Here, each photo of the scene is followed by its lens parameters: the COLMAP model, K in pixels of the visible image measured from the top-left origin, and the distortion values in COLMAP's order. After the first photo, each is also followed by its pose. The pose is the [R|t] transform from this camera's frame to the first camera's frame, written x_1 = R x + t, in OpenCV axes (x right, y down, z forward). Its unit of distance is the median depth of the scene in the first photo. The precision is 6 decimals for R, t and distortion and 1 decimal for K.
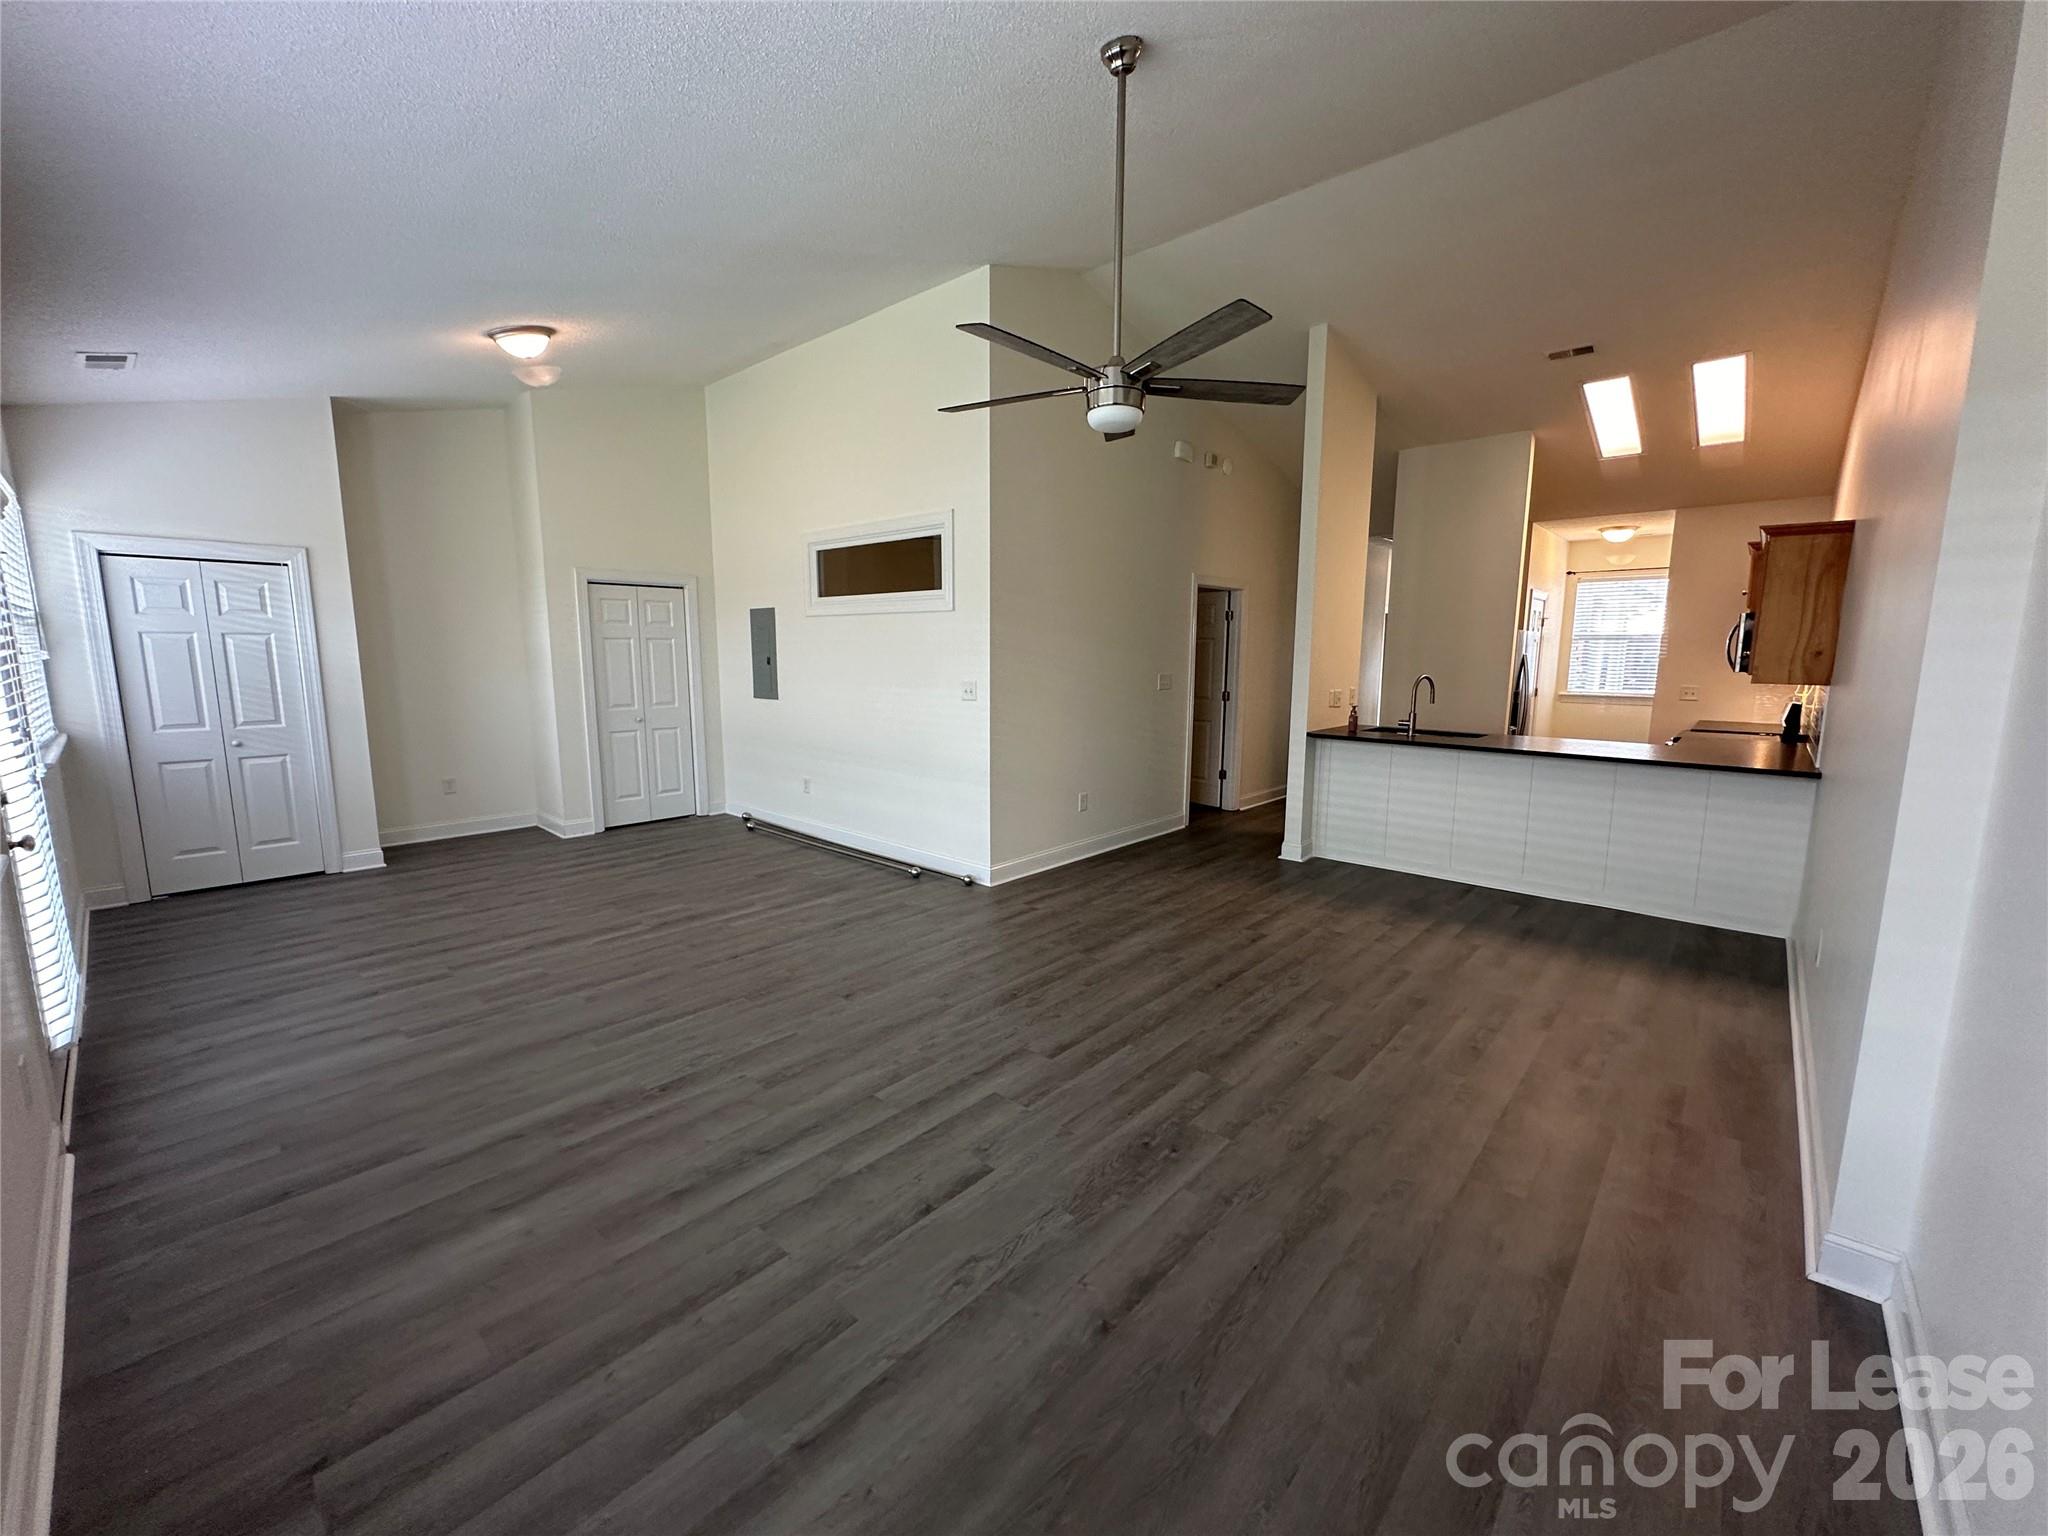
lens RADIAL K [[813.6, 0, 1024.0], [0, 813.6, 768.0], [0, 0, 1]] dist [-0.002739, -0.000058]
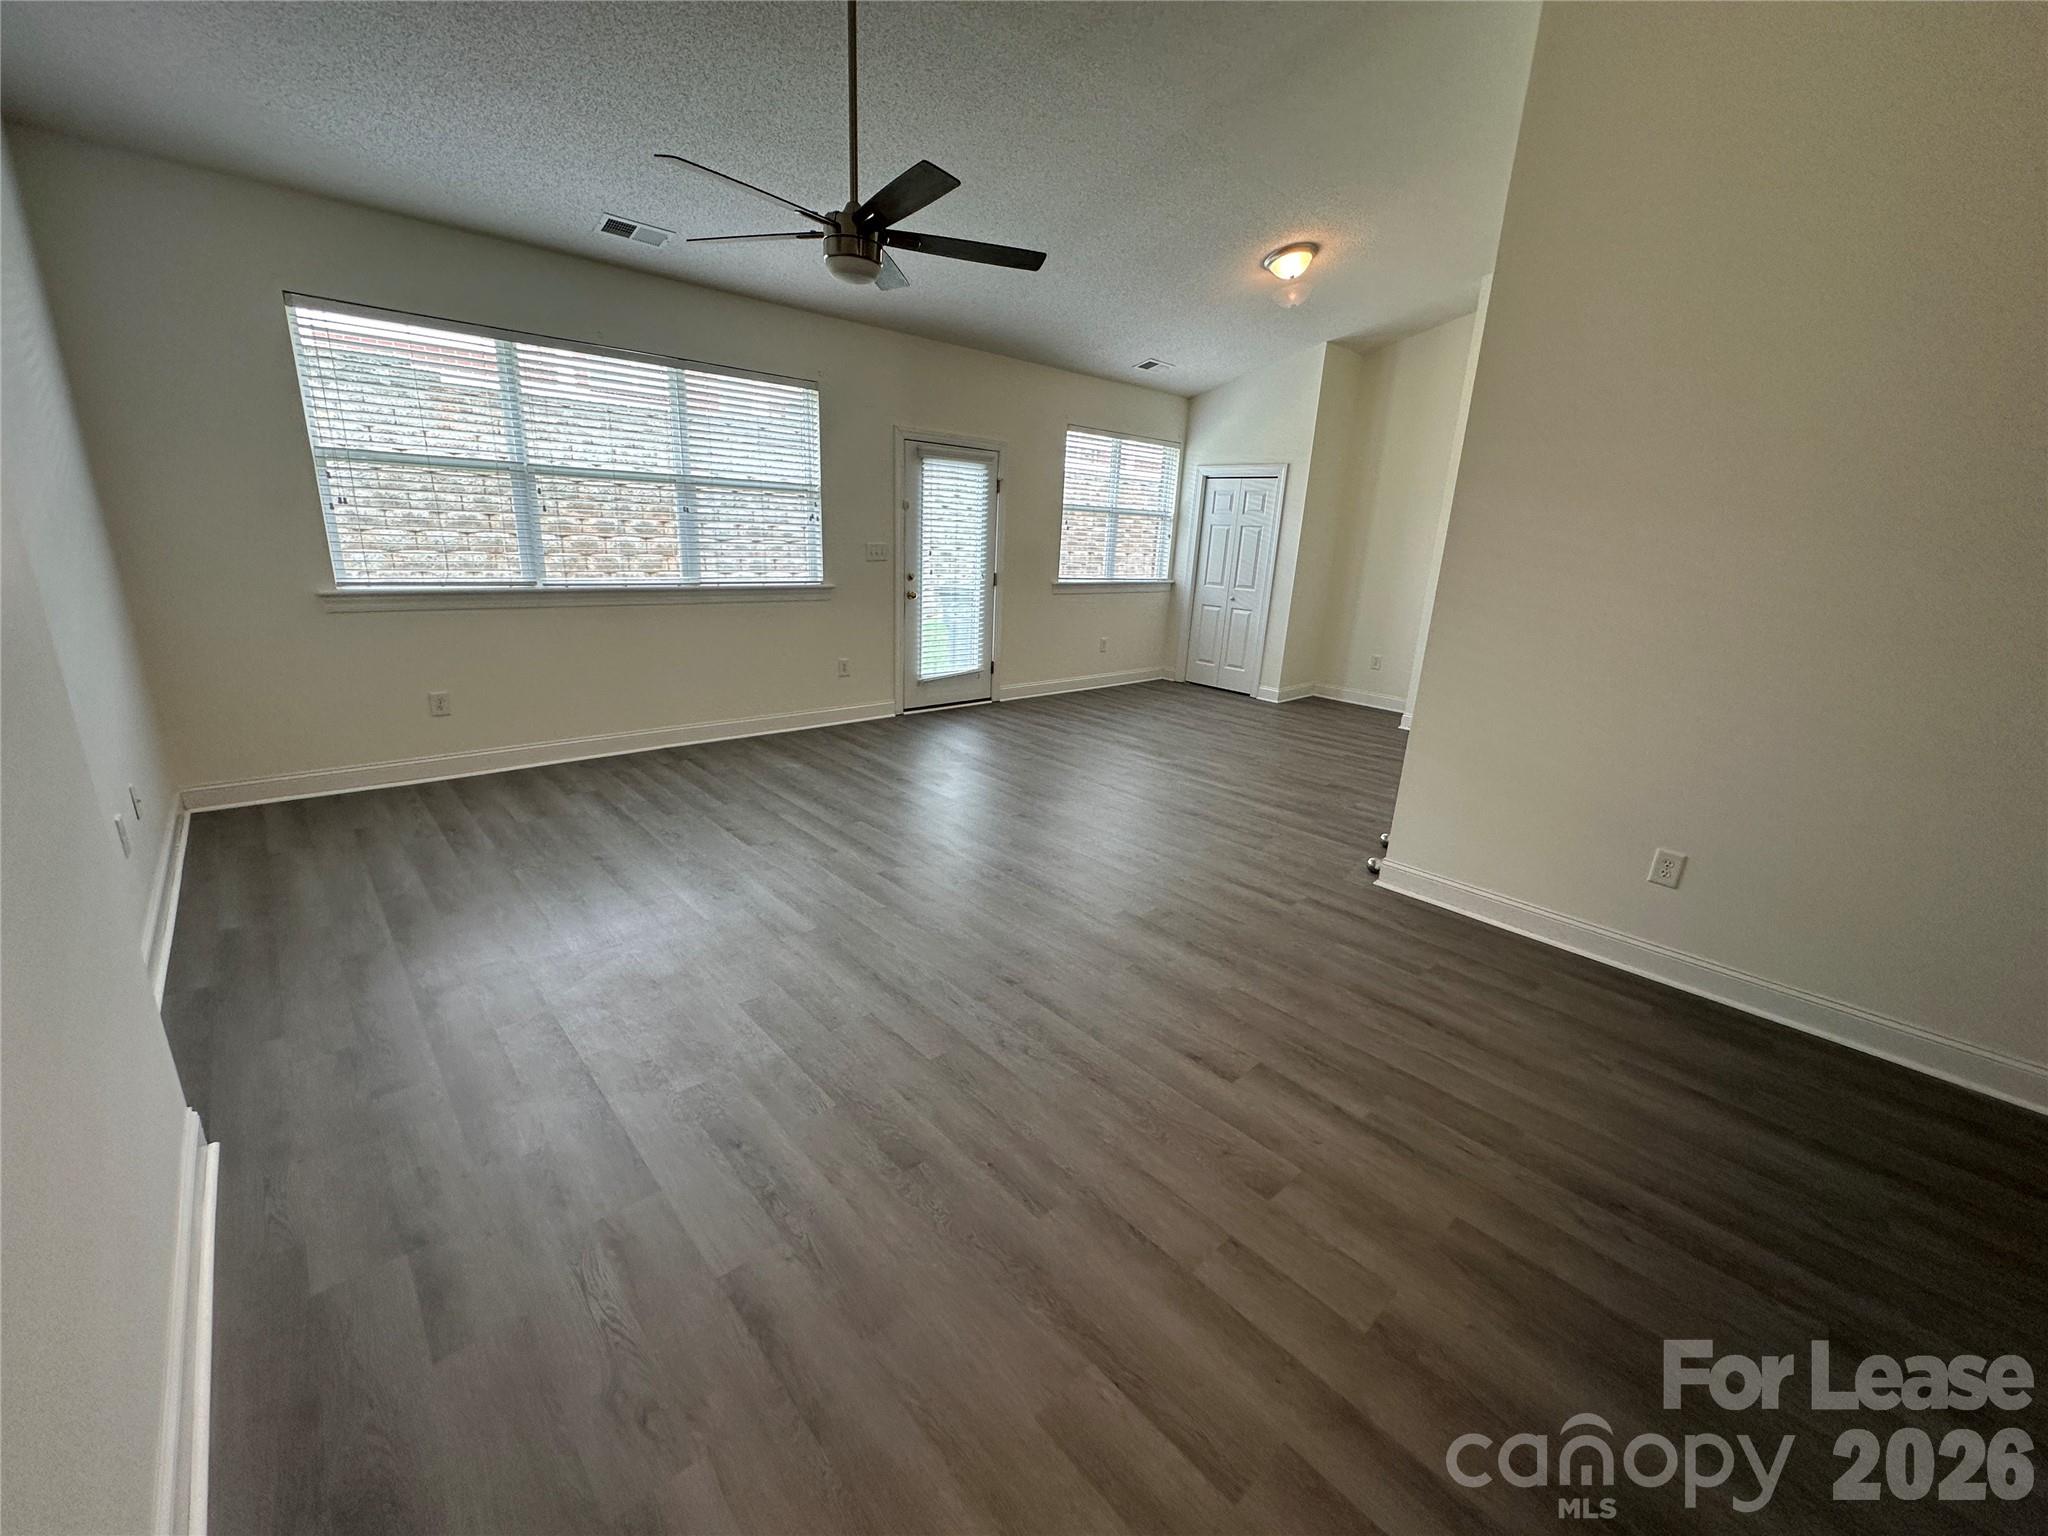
lens RADIAL K [[813.6, 0, 1024.0], [0, 813.6, 768.0], [0, 0, 1]] dist [-0.002739, -0.000058]
pose [[-0.088680, 0.272995, -0.957919, 0.755121], [-0.192576, 0.938864, 0.285392, -0.108276], [0.977267, 0.209781, -0.030686, 0.839595]]
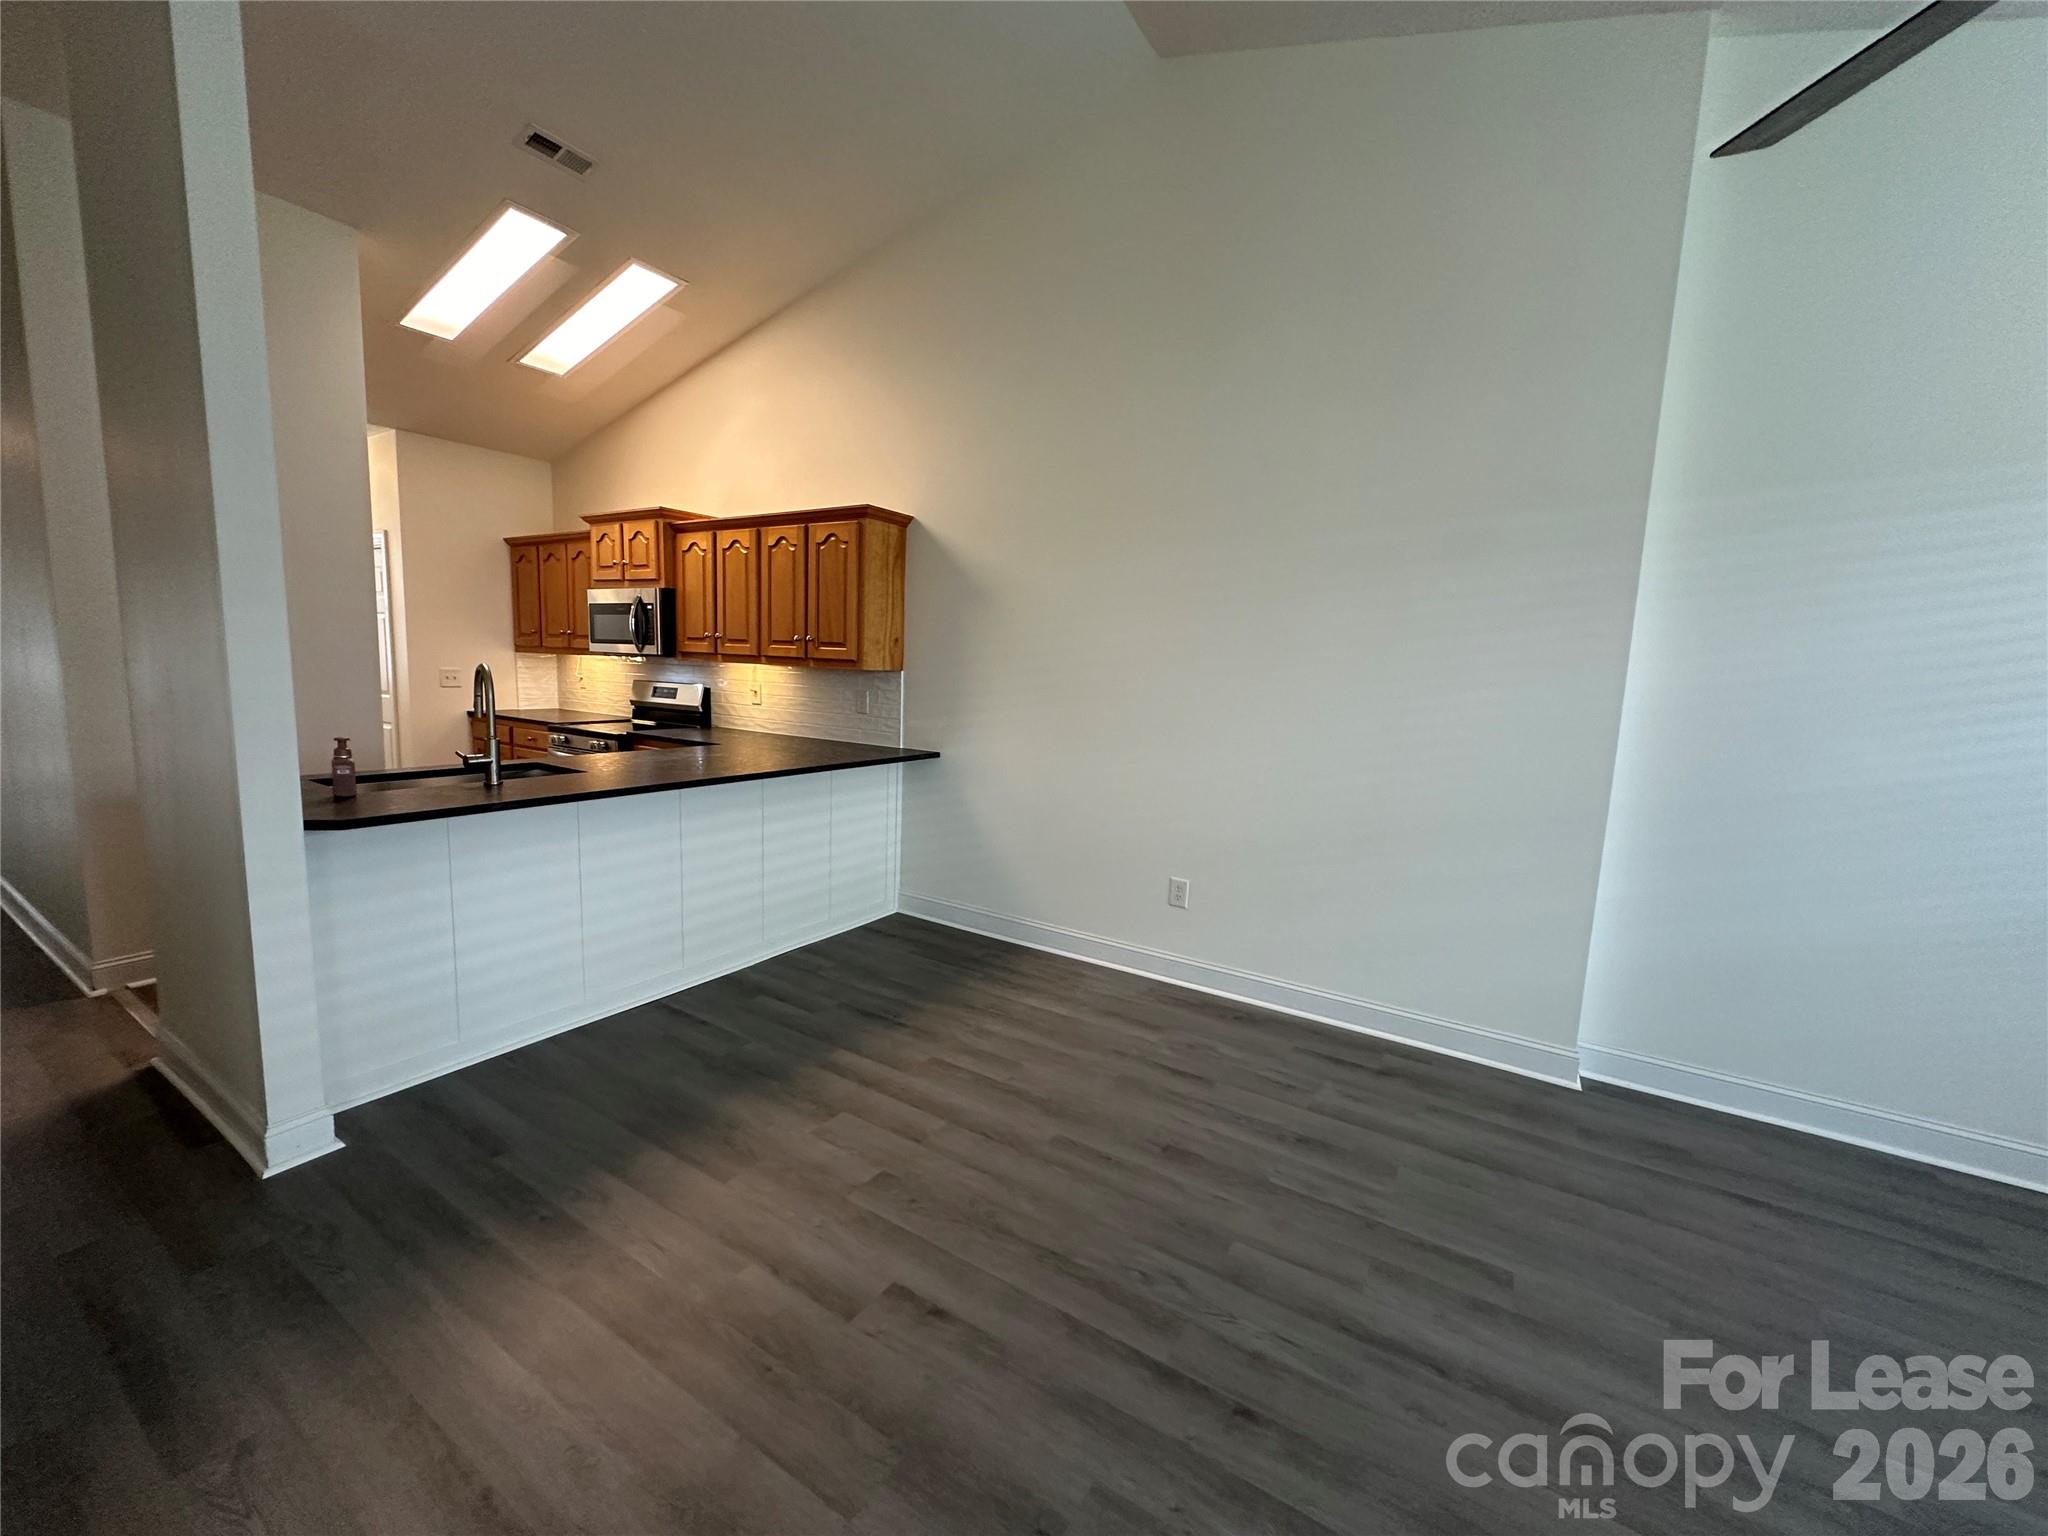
lens RADIAL K [[813.6, 0, 1024.0], [0, 813.6, 768.0], [0, 0, 1]] dist [-0.002739, -0.000058]
pose [[-0.172214, -0.142050, 0.974764, -0.091331], [0.098572, 0.982096, 0.160534, -0.123864], [-0.980115, 0.123731, -0.155129, 0.961573]]
